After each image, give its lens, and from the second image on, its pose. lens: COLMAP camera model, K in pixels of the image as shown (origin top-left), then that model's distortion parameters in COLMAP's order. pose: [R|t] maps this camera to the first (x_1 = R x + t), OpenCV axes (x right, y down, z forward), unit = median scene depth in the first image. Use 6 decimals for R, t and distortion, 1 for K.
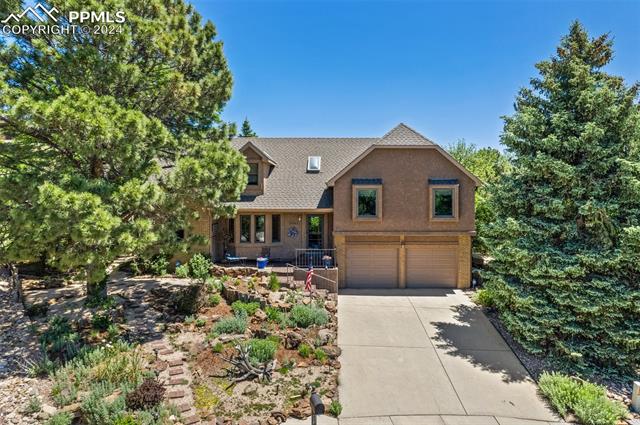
lens RADIAL K [[423.4, 0, 344.6], [0, 423.4, 204.9], [0, 0, 1]] dist [-0.027367, 0.001886]
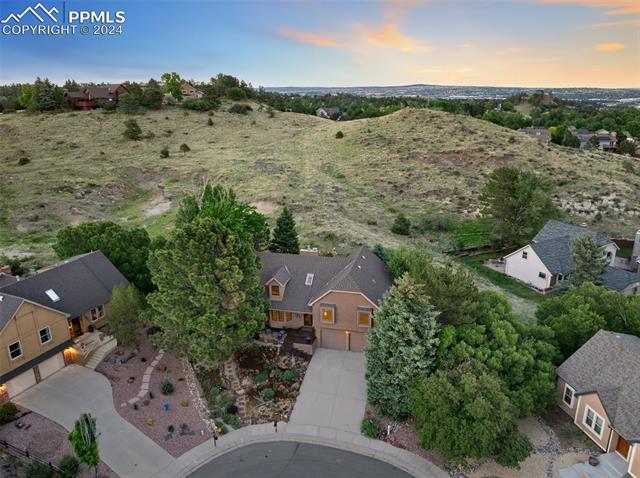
lens RADIAL K [[456.9, 0, 320.0], [0, 456.9, 239.0], [0, 0, 1]] dist [-0.054799, 0.024835]
pose [[0.967259, 0.065557, -0.245178, 0.784207], [0.013504, 0.951399, 0.307664, -1.518975], [0.253431, -0.300902, 0.919364, -1.369579]]
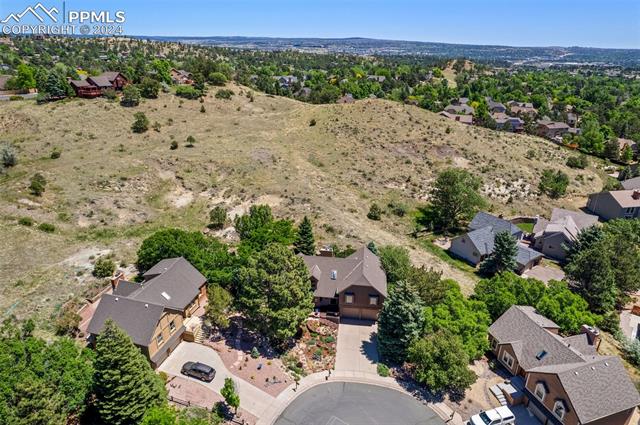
lens RADIAL K [[411.5, 0, 320.0], [0, 411.5, 212.5], [0, 0, 1]] dist [-0.071126, 0.053455]
pose [[0.991292, 0.065579, -0.114191, 0.210654], [-0.016449, 0.922047, 0.386728, -2.646243], [0.130651, -0.381482, 0.915097, -2.375392]]
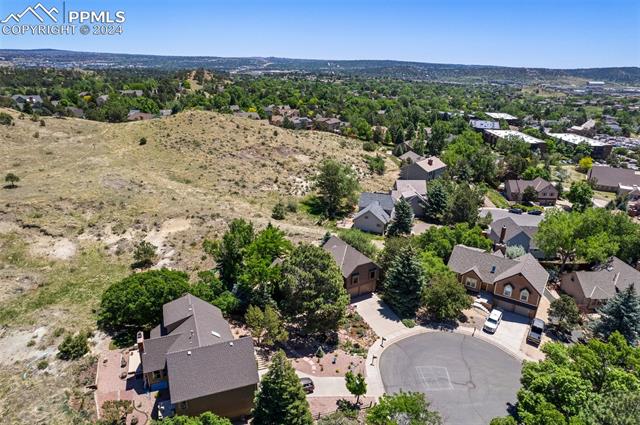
lens RADIAL K [[411.5, 0, 320.0], [0, 411.5, 212.5], [0, 0, 1]] dist [-0.071126, 0.053455]
pose [[0.869594, -0.153930, 0.469160, -2.572106], [-0.023533, 0.936166, 0.350771, -2.570227], [-0.493206, -0.316069, 0.810462, -2.195048]]
